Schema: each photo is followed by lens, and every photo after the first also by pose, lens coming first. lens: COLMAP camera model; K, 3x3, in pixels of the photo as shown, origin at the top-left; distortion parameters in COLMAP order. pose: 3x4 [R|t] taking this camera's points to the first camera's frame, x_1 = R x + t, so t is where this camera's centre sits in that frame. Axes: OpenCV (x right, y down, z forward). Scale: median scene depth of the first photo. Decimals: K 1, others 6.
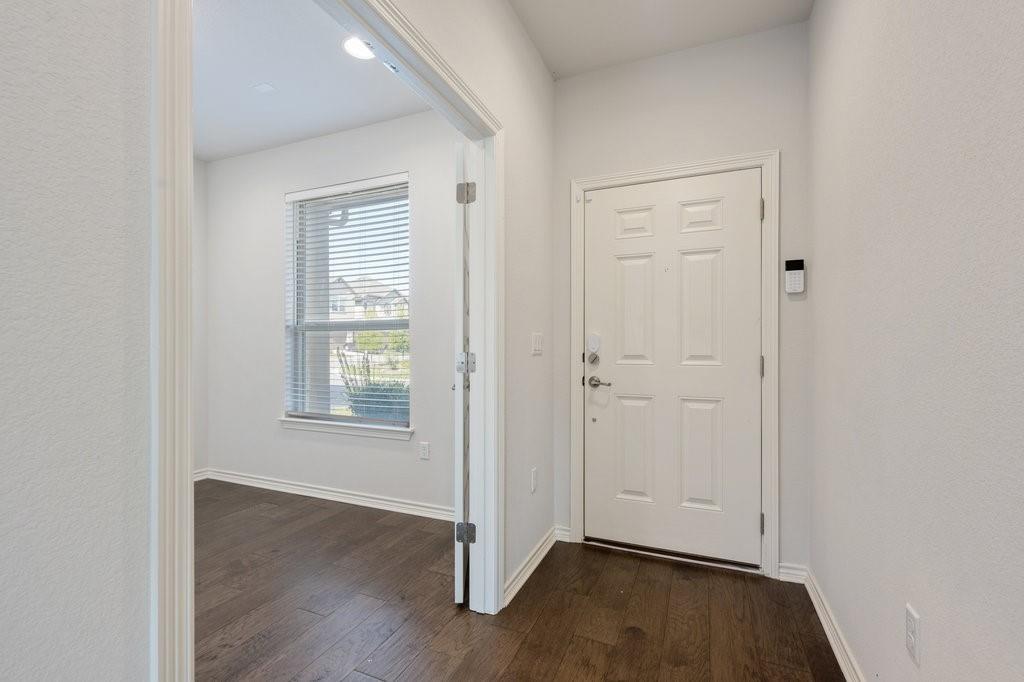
lens RADIAL K [[448.9, 0, 510.2], [0, 448.9, 343.3], [0, 0, 1]] dist [-0.018824, 0.000183]
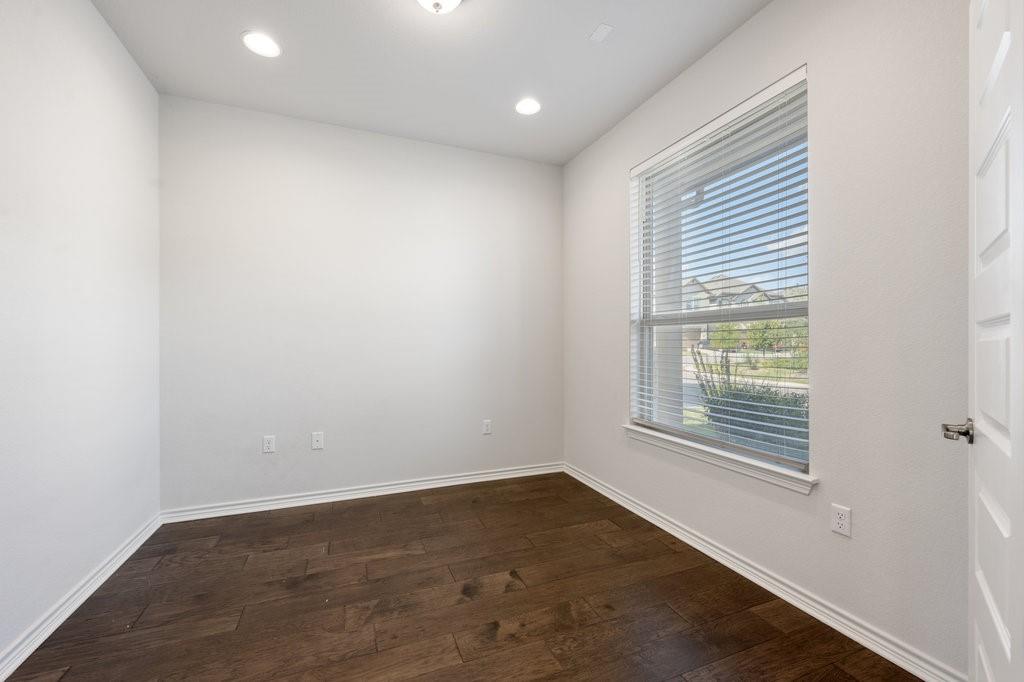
lens RADIAL K [[416.2, 0, 512.0], [0, 416.2, 341.0], [0, 0, 1]] dist [-0.000764, -0.000281]
pose [[0.713562, -0.000949, -0.700591, -0.097296], [0.000655, 1.000000, -0.000687, 0.001628], [0.700592, 0.000031, 0.713562, 0.252089]]
